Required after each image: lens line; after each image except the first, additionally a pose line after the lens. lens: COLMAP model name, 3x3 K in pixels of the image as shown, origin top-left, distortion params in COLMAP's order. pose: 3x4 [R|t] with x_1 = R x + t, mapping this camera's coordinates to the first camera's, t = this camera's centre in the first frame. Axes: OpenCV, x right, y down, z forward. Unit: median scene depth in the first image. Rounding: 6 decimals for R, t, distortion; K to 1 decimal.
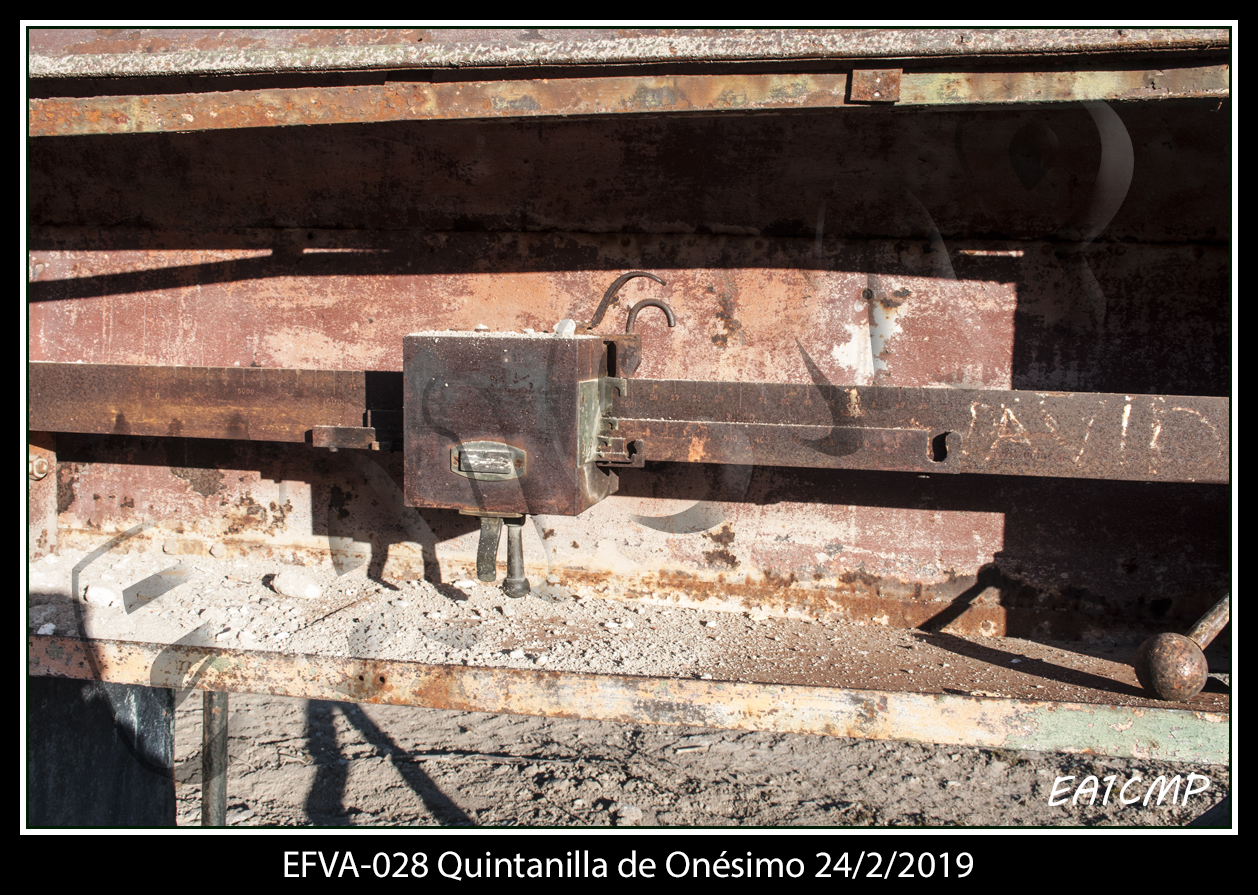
lens RADIAL K [[1009.5, 0, 628.3], [0, 1009.5, 448.5], [0, 0, 1]] dist [-0.048196, -0.000190]
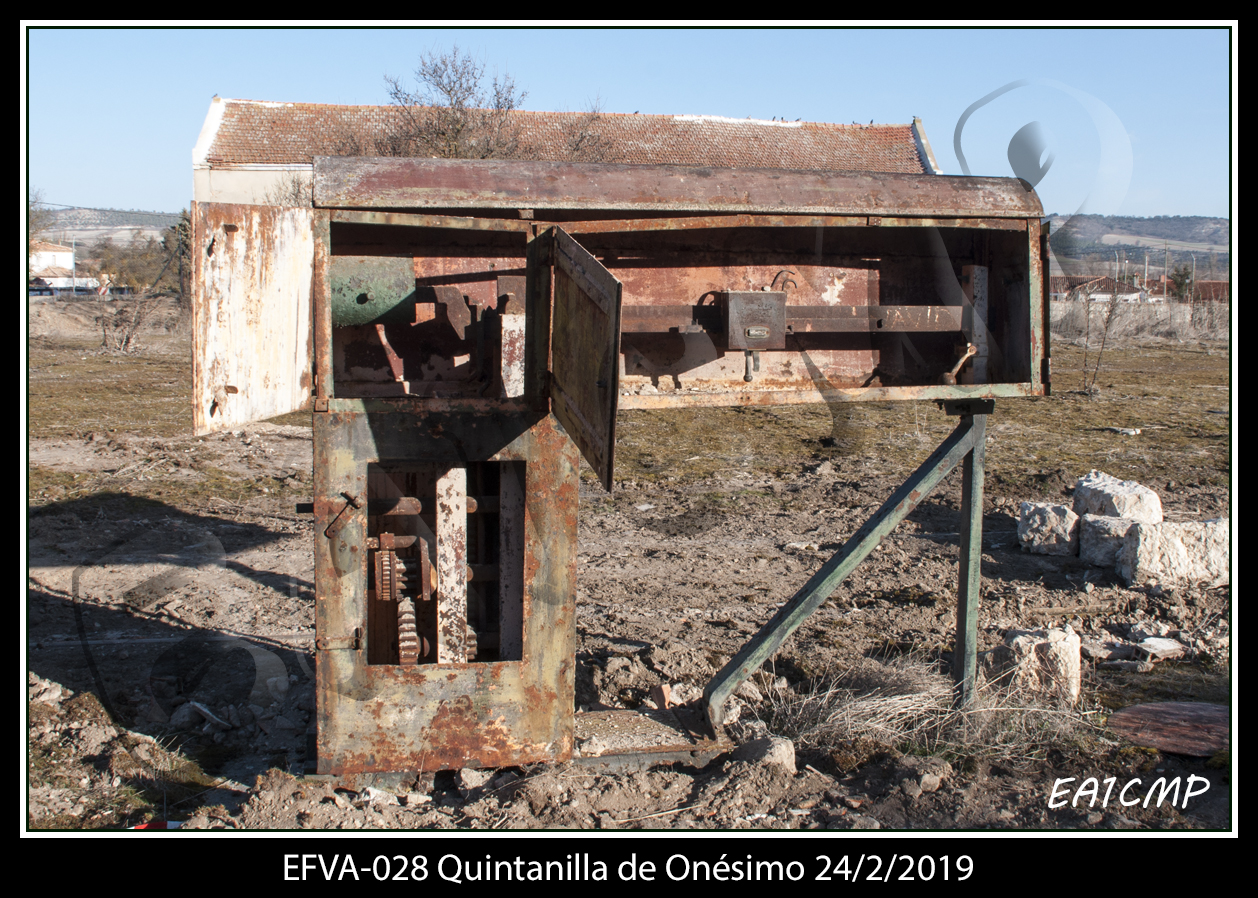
lens RADIAL K [[954.2, 0, 630.5], [0, 954.2, 442.5], [0, 0, 1]] dist [-0.114613, 0.000430]
pose [[0.942999, -0.074239, 0.324409, -1.144452], [0.056036, 0.996303, 0.065112, 0.105910], [-0.328044, -0.043222, 0.943673, -1.277643]]
